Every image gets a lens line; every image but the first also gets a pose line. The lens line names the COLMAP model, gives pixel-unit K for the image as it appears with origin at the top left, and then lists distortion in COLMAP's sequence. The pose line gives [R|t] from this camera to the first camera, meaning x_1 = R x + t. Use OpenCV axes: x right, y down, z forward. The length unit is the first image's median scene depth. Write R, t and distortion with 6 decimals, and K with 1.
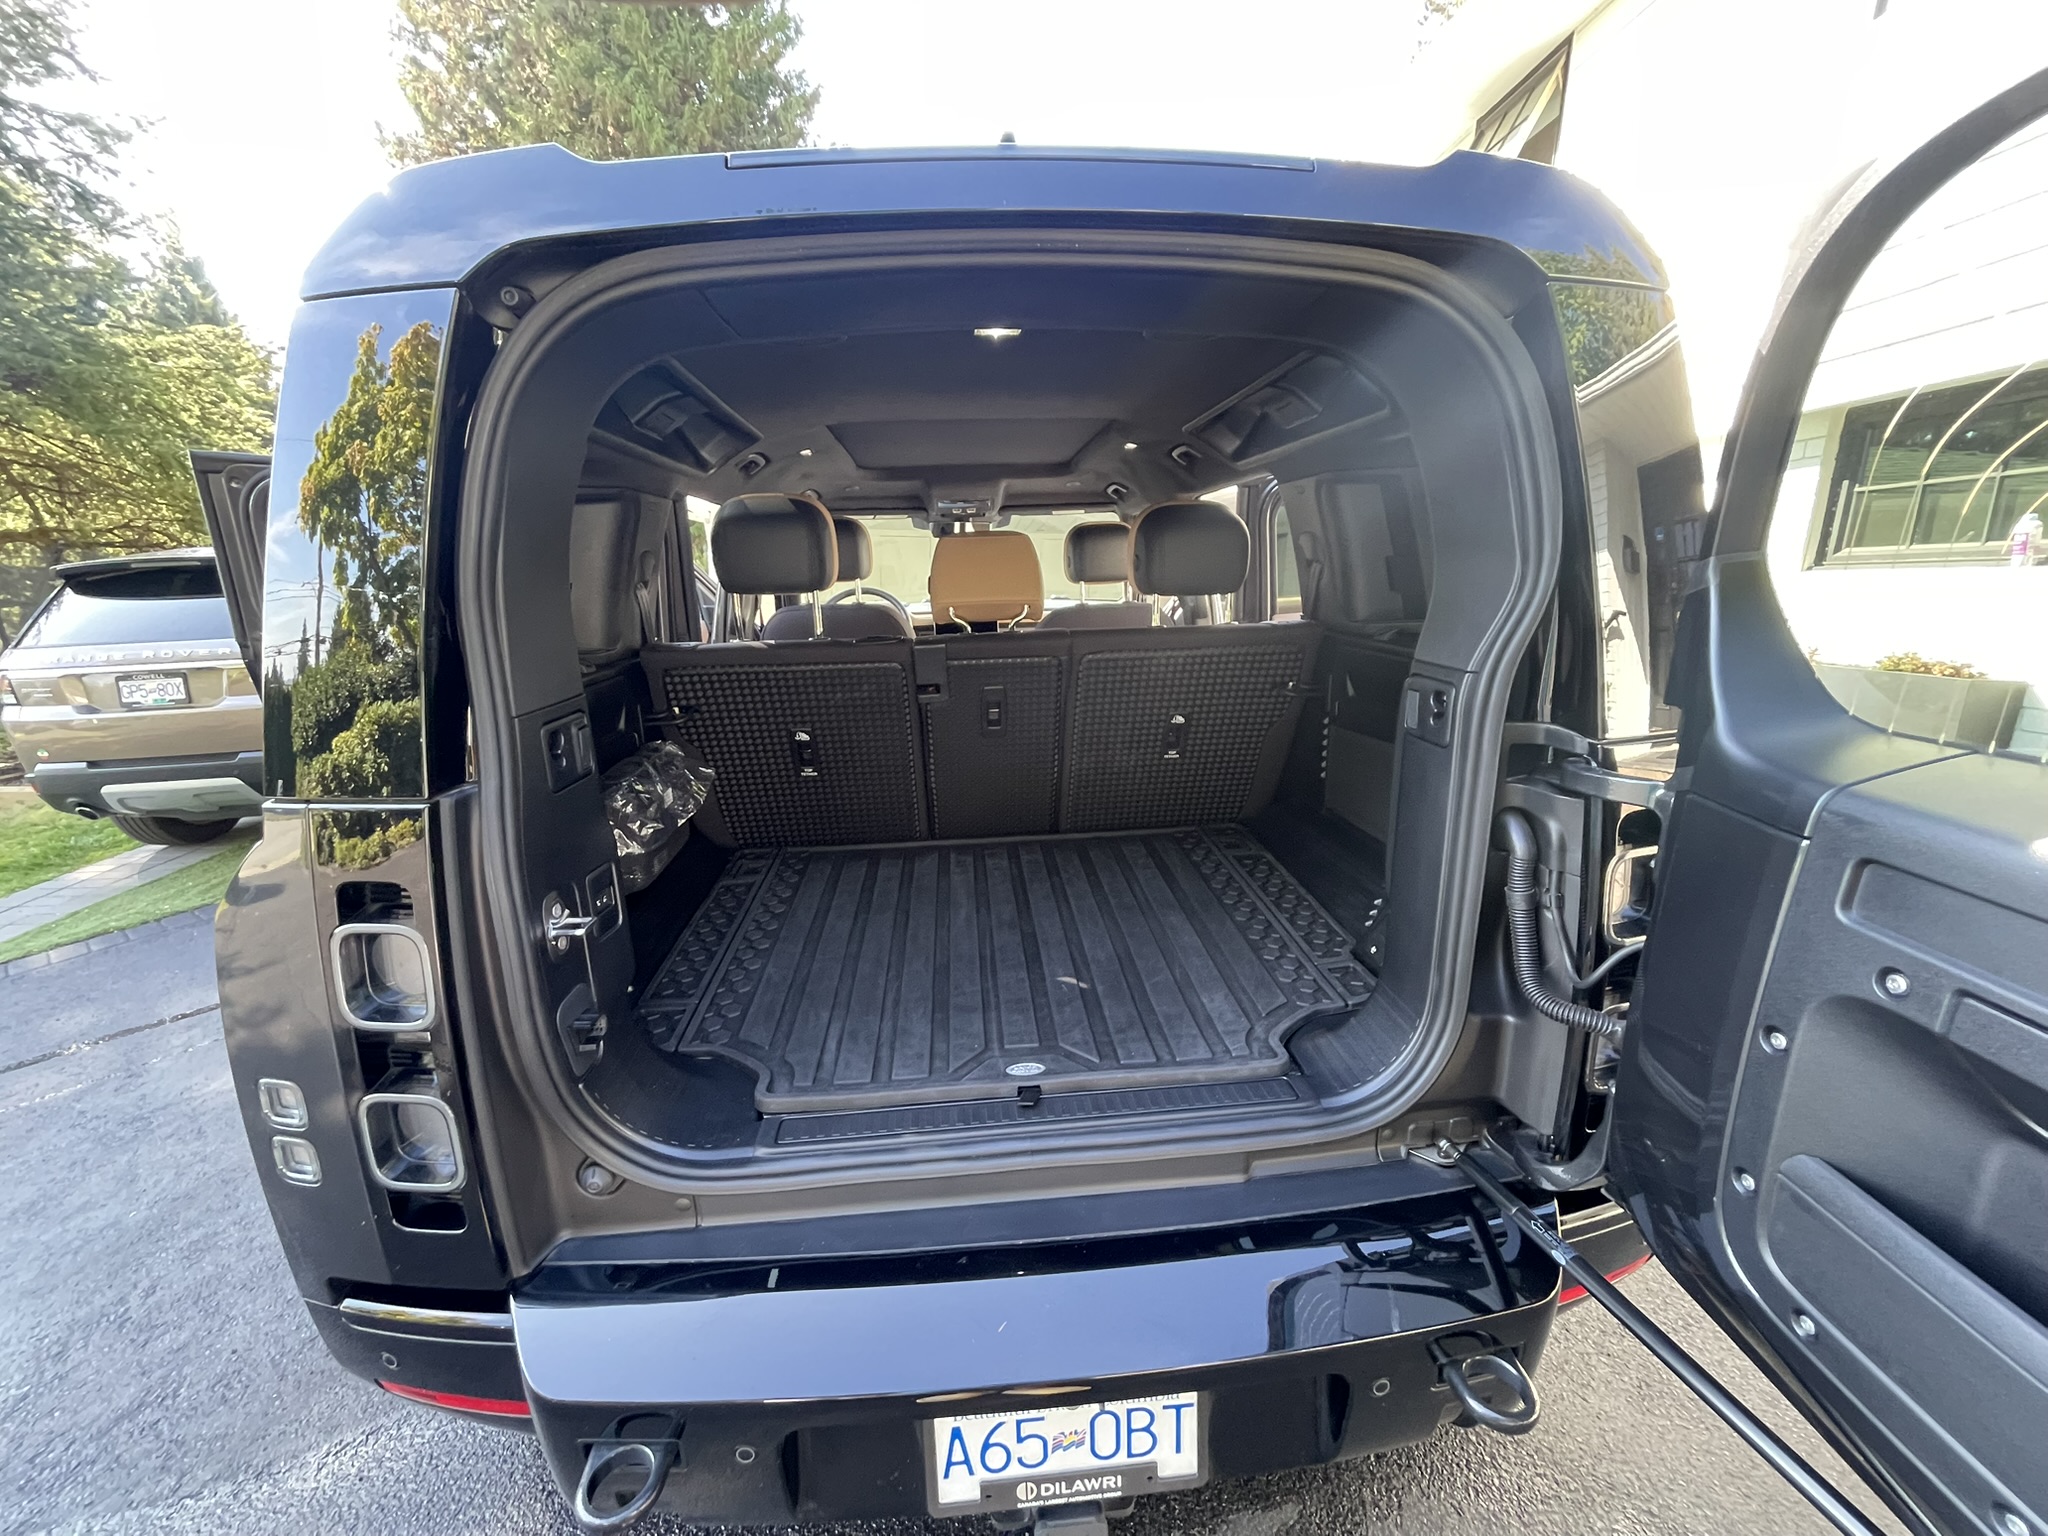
lens RADIAL K [[830.1, 0, 1023.2], [0, 830.1, 759.6], [0, 0, 1]] dist [-0.007524, -0.000003]
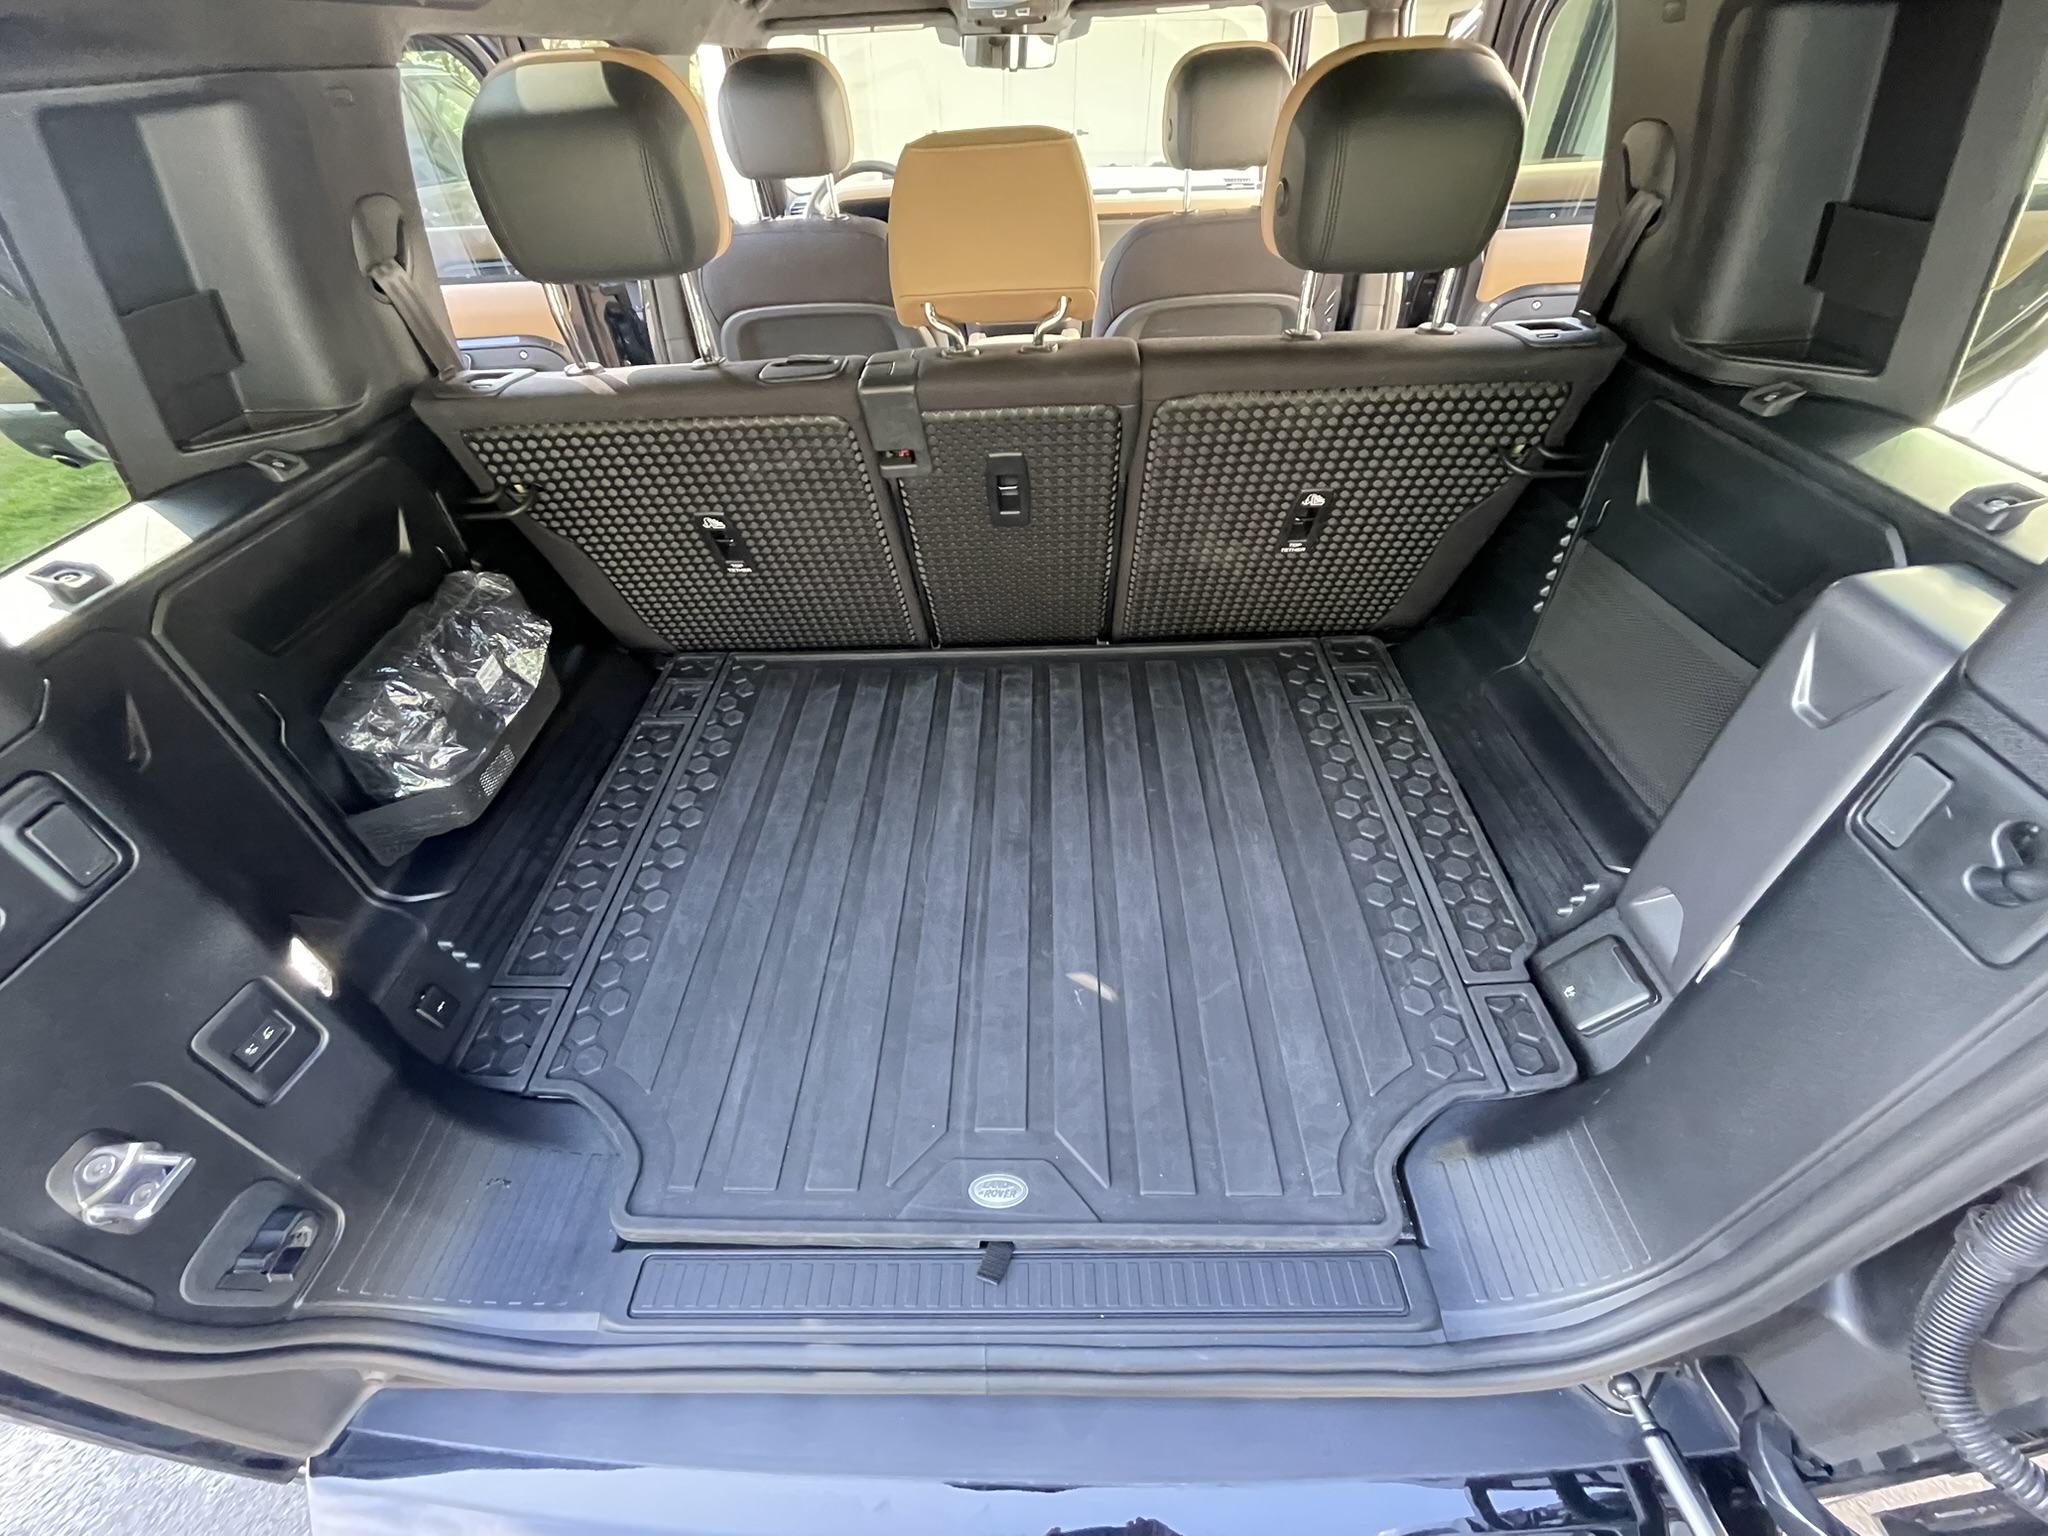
lens RADIAL K [[830.1, 0, 1019.5], [0, 830.1, 768.3], [0, 0, 1]] dist [-0.007524, -0.000003]
pose [[0.994114, 0.057502, -0.091815, 0.042523], [-0.008053, 0.884386, 0.466687, -0.167162], [0.108035, -0.463201, 0.879644, 0.377125]]
